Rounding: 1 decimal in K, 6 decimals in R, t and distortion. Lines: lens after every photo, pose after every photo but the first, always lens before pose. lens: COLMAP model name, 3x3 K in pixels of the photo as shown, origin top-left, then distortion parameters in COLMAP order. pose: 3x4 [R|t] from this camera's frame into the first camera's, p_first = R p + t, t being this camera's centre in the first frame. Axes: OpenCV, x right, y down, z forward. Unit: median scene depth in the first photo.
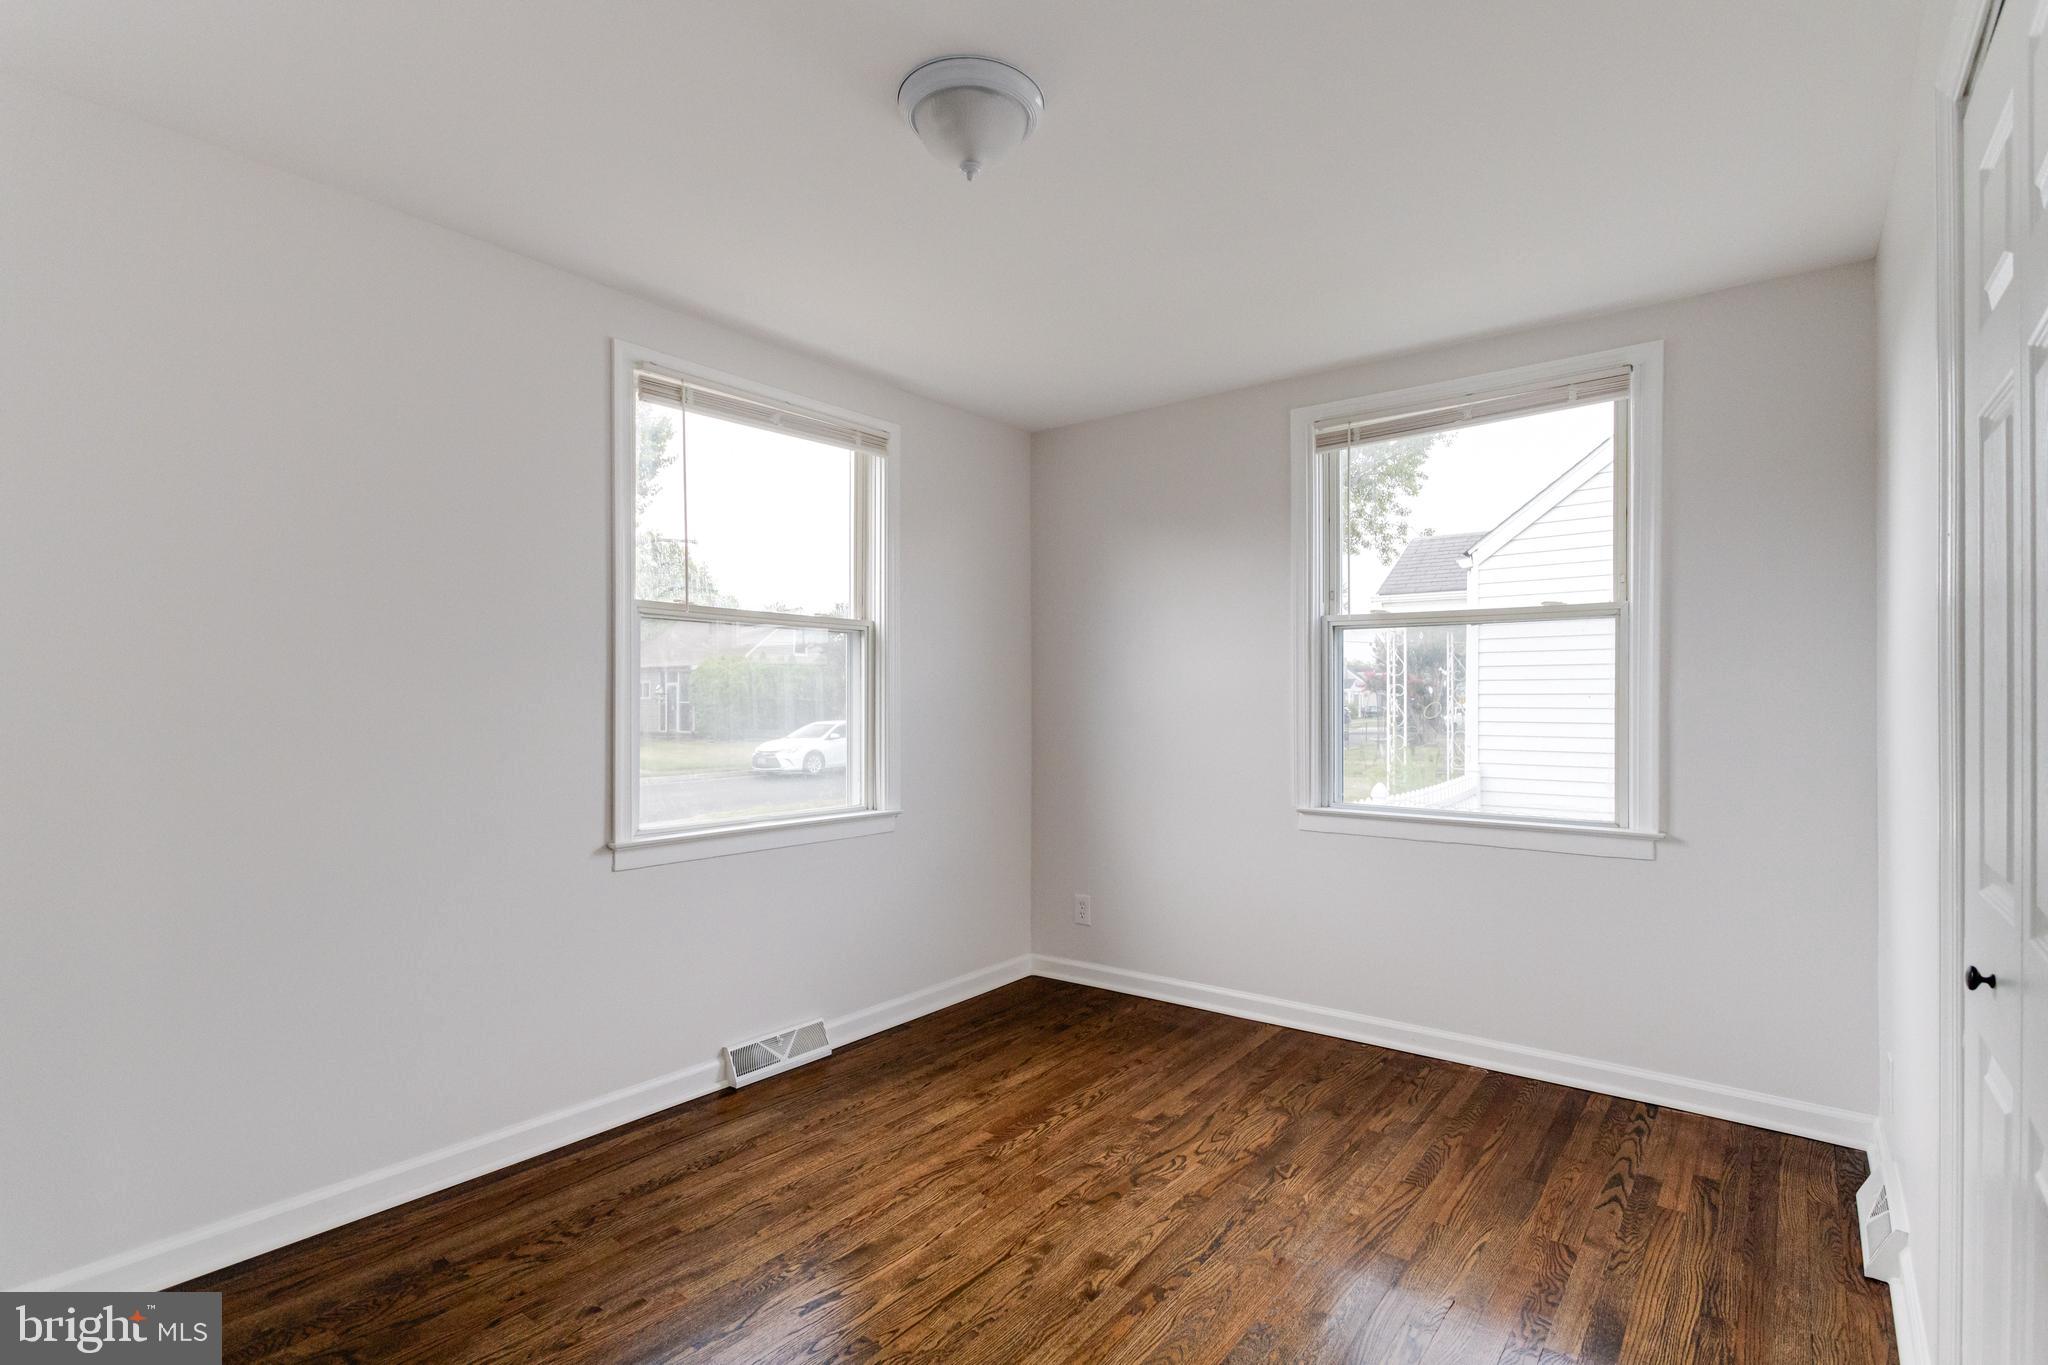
lens RADIAL K [[973.2, 0, 1033.6], [0, 973.2, 691.9], [0, 0, 1]] dist [0.006378, -0.005280]
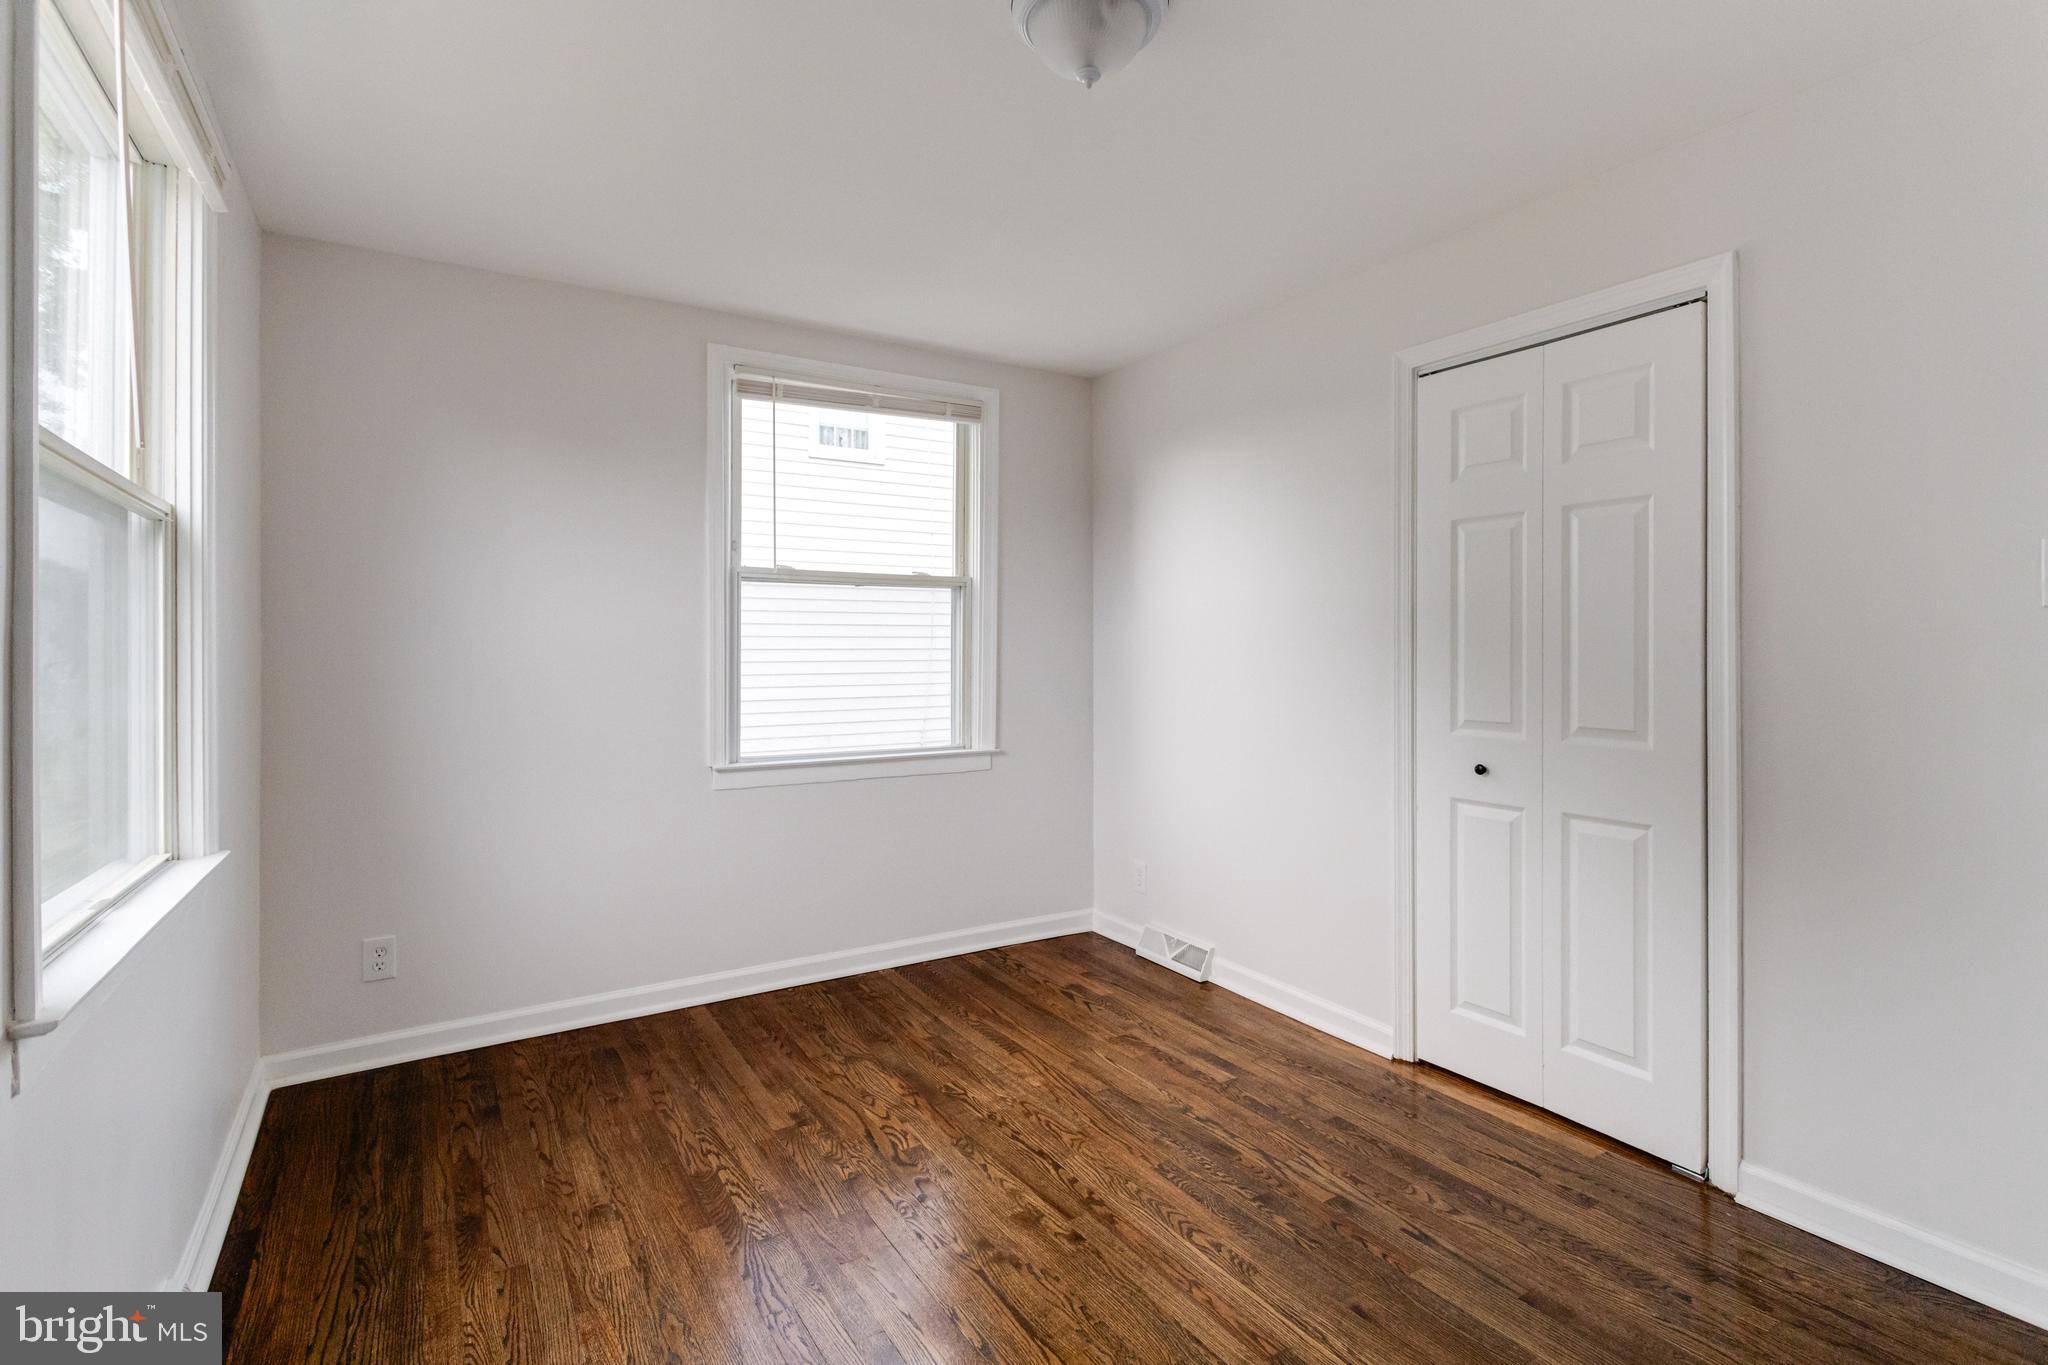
lens RADIAL K [[973.2, 0, 1028.8], [0, 973.2, 646.8], [0, 0, 1]] dist [0.006378, -0.005280]
pose [[0.355784, 0.005085, 0.934554, -0.590654], [-0.003227, 0.999986, -0.004213, 0.006875], [-0.934563, -0.001517, 0.355796, 0.447534]]
